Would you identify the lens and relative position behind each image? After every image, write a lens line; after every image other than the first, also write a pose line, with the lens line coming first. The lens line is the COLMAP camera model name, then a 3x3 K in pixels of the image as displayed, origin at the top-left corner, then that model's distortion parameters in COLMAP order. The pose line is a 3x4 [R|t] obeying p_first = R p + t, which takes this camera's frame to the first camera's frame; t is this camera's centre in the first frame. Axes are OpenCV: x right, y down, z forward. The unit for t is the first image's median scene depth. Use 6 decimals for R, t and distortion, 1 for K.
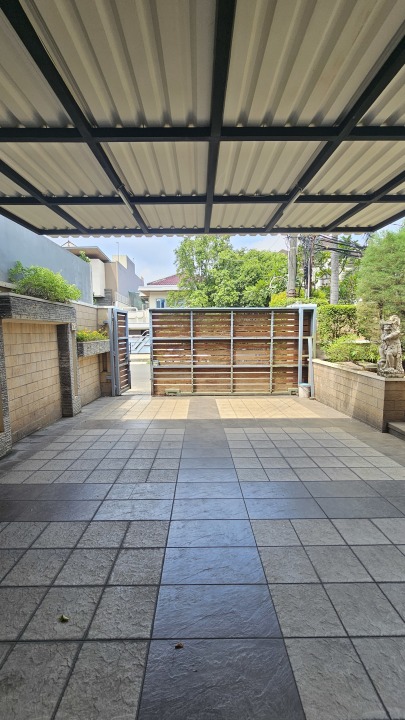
lens RADIAL K [[296.7, 0, 200.6], [0, 296.7, 359.2], [0, 0, 1]] dist [-0.011006, 0.000433]
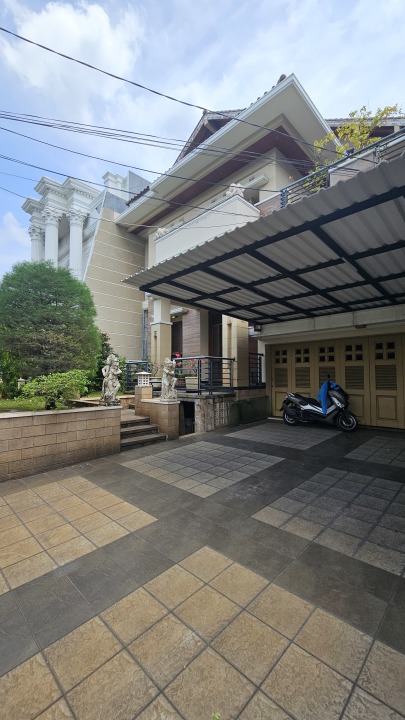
lens RADIAL K [[296.7, 0, 198.4], [0, 296.7, 369.4], [0, 0, 1]] dist [-0.011006, 0.000433]
pose [[-0.694159, 0.032946, 0.719068, -0.486712], [0.087024, 0.995466, 0.038399, -0.110409], [-0.714542, 0.089231, -0.693878, 1.679996]]
